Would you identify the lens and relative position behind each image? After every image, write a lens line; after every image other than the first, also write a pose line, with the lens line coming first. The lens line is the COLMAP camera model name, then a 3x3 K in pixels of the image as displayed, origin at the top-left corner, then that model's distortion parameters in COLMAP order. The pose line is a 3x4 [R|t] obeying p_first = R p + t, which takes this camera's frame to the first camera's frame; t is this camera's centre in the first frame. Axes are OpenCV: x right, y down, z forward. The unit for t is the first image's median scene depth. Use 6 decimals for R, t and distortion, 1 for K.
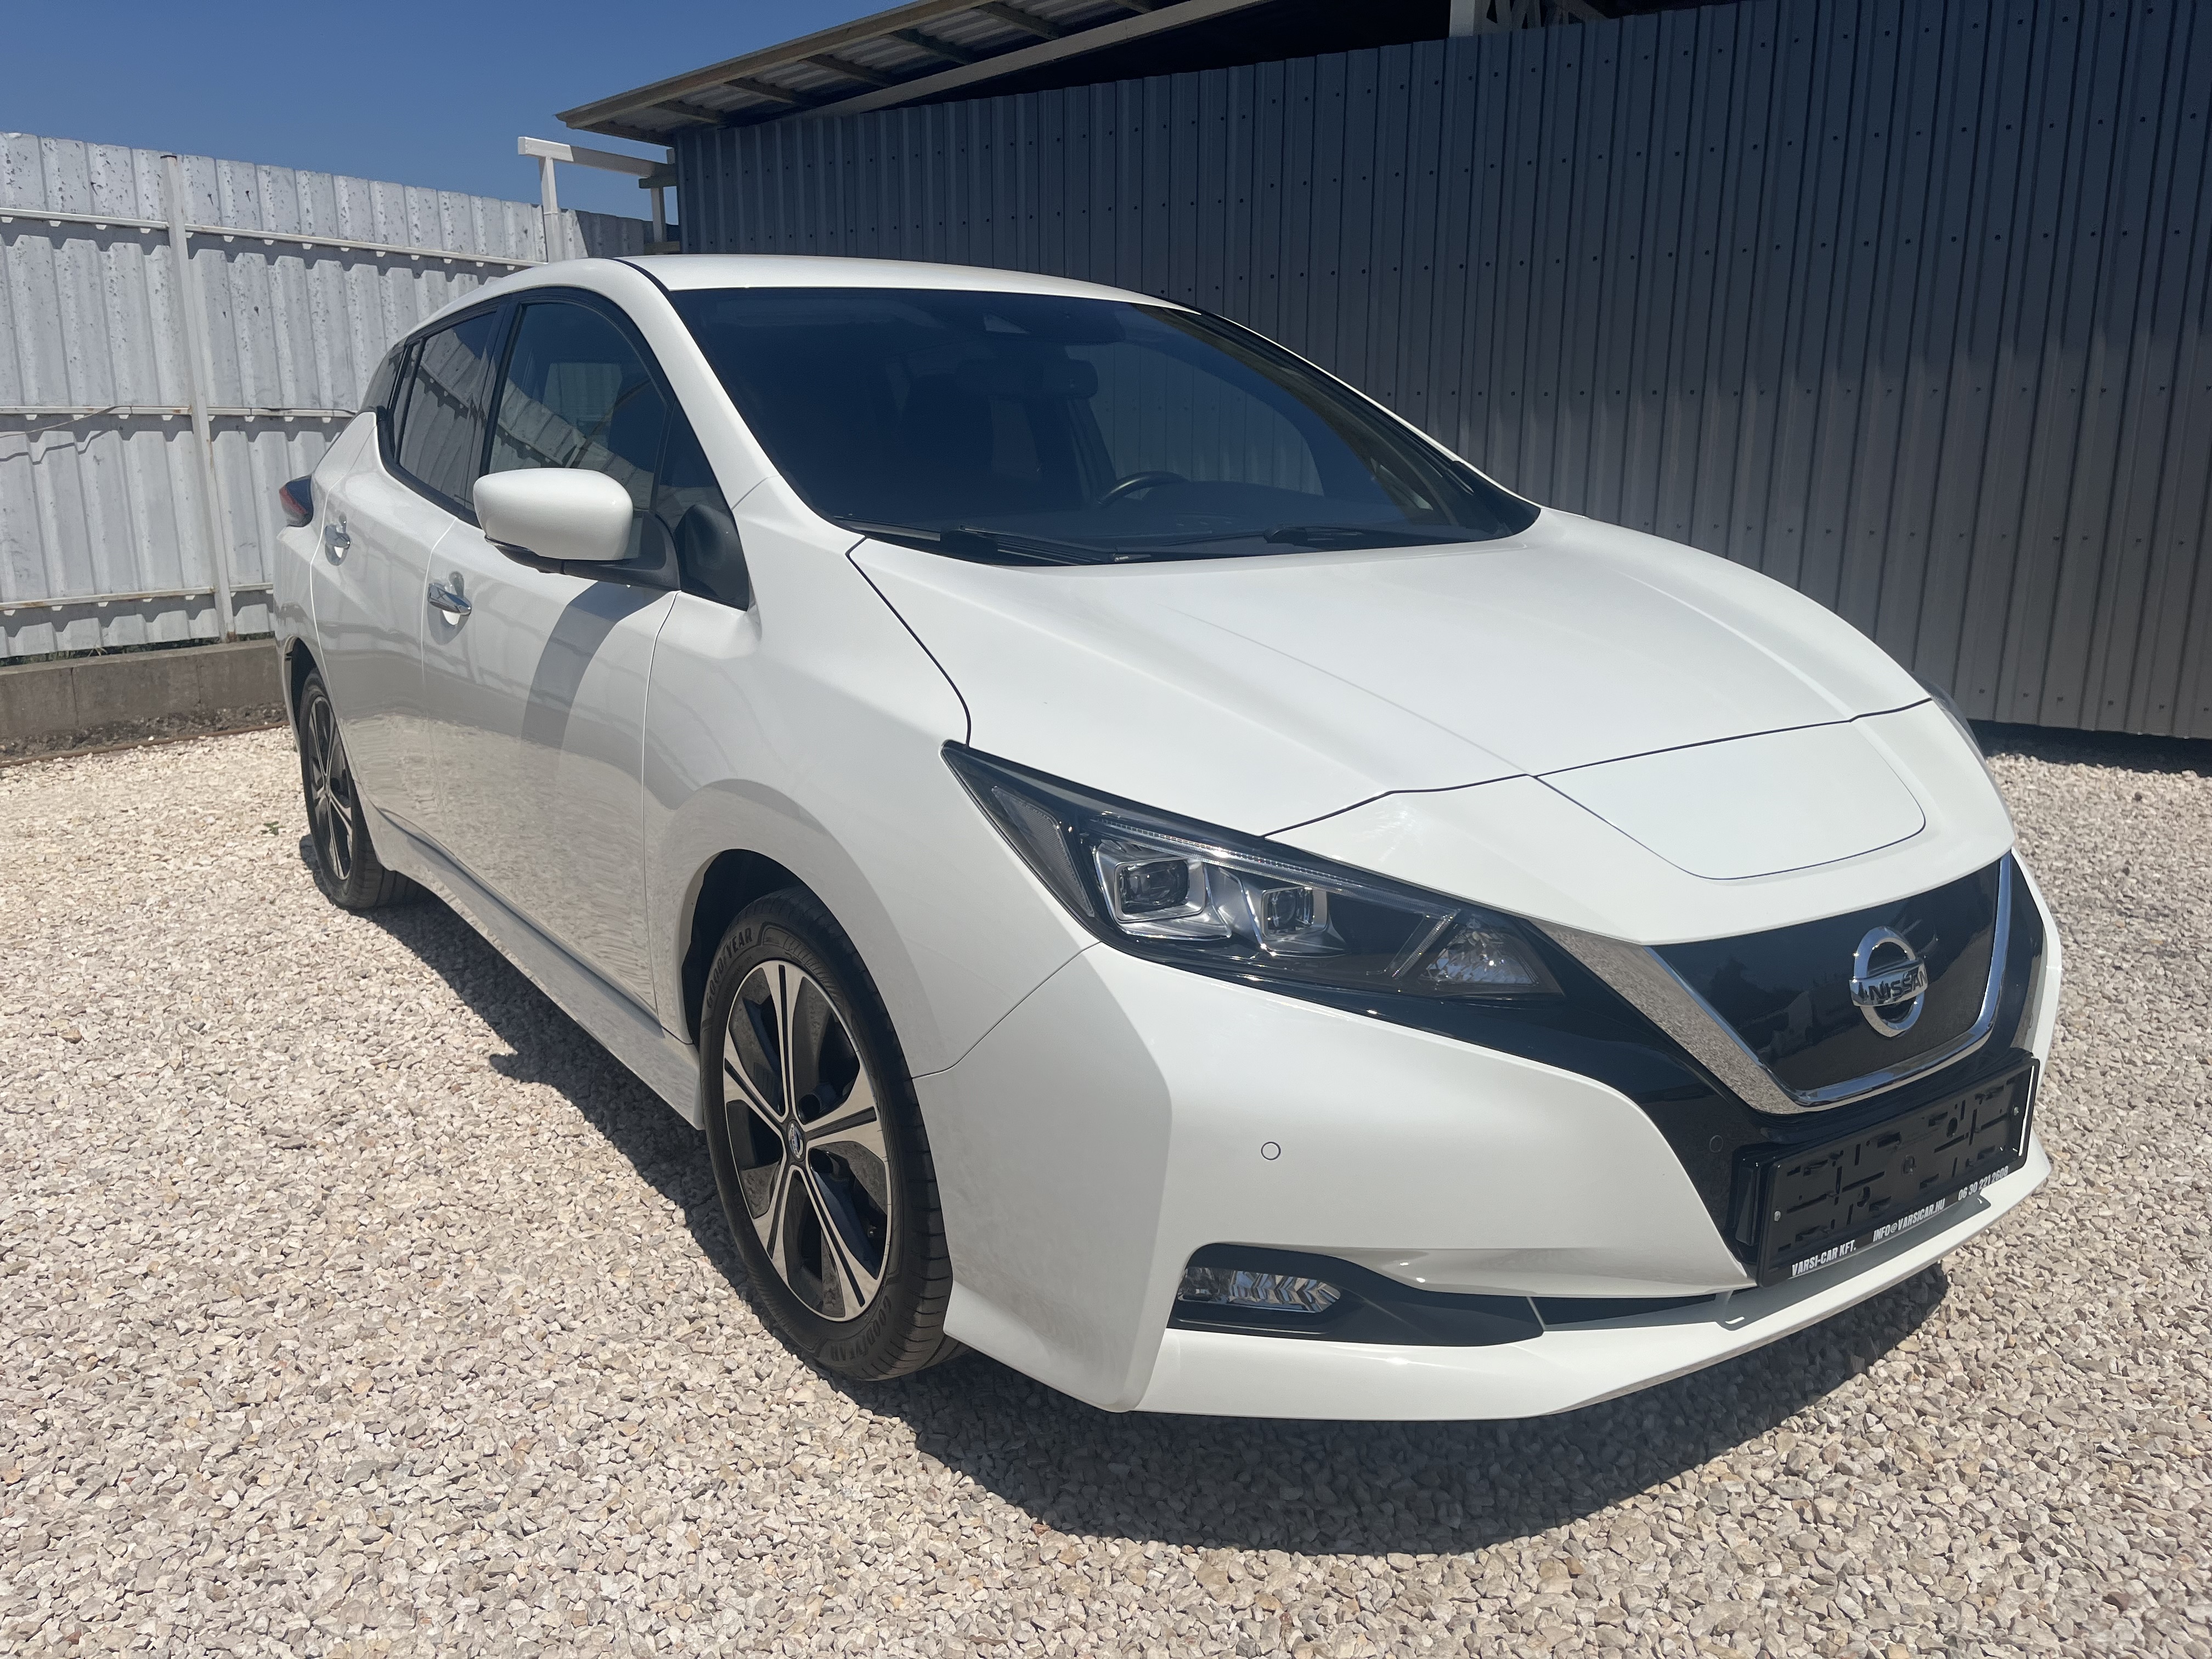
lens RADIAL K [[1671.2, 0, 1101.8], [0, 1671.2, 833.1], [0, 0, 1]] dist [0.078948, -0.119137]
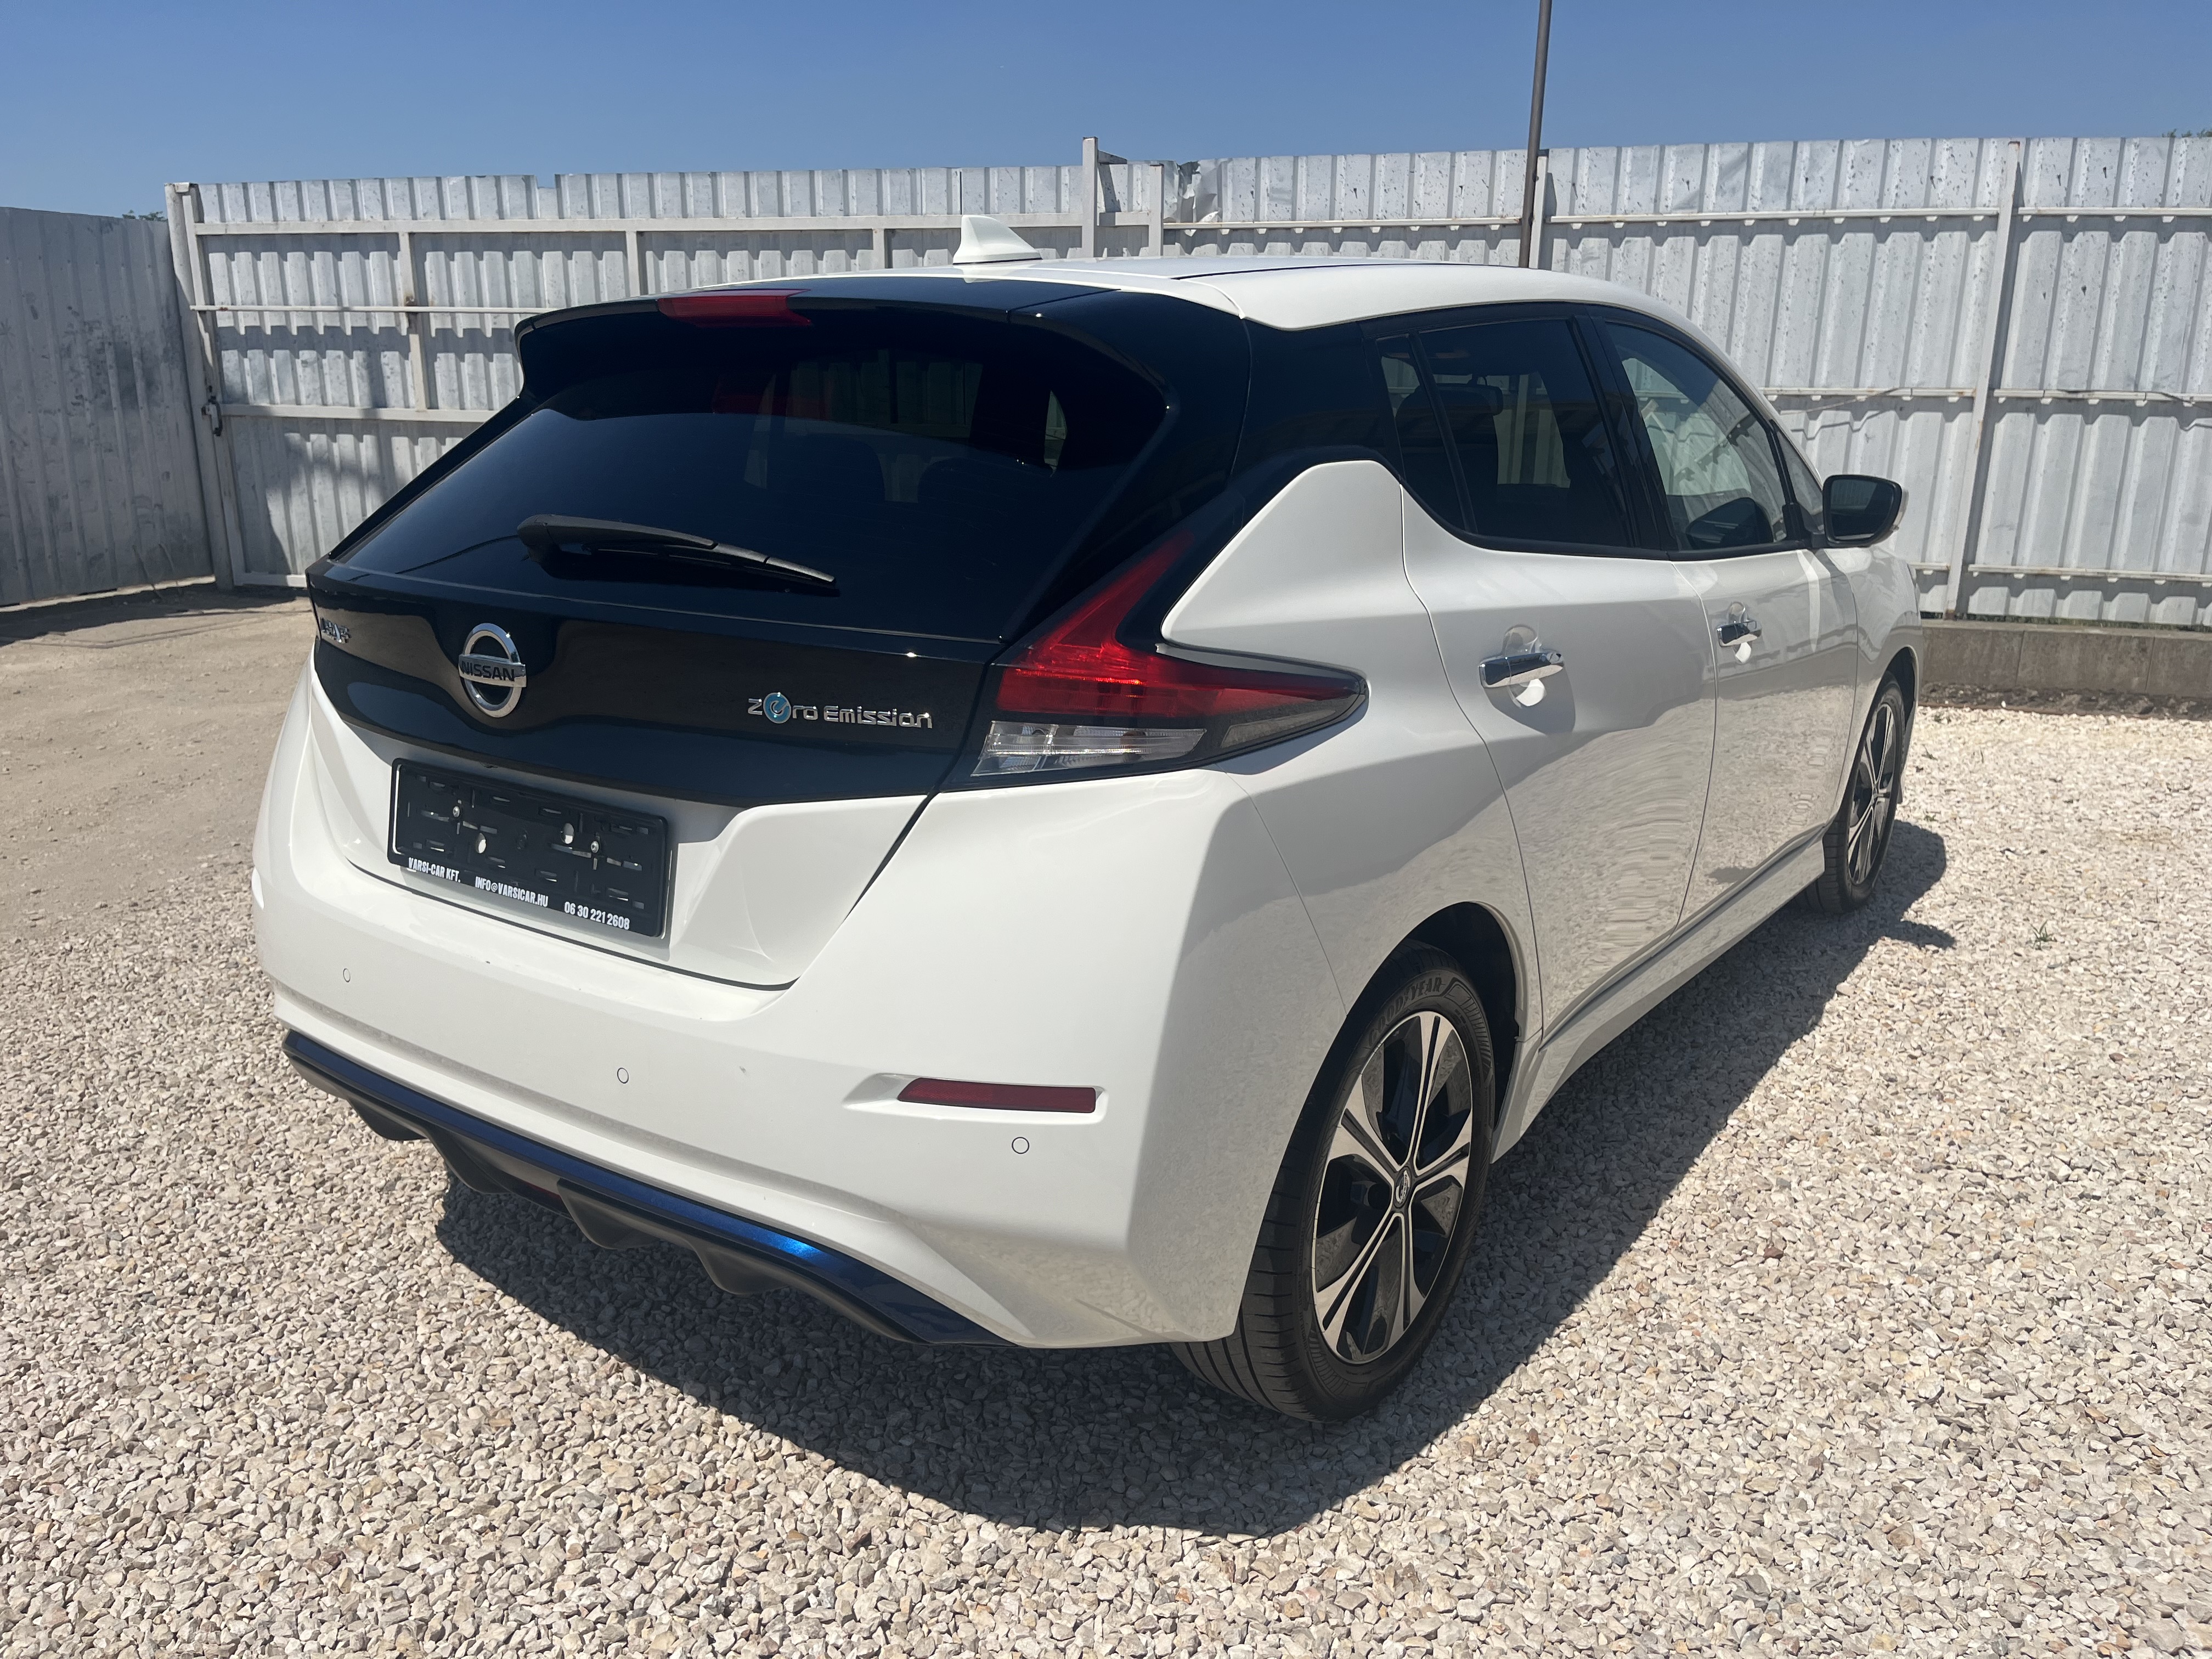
lens RADIAL K [[1671.2, 0, 1104.4], [0, 1671.2, 823.5], [0, 0, 1]] dist [0.078948, -0.119137]
pose [[0.245119, 0.252383, -0.936066, 0.573153], [-0.231078, 0.952904, 0.196412, -0.128449], [0.941552, 0.168160, 0.291895, 0.395792]]
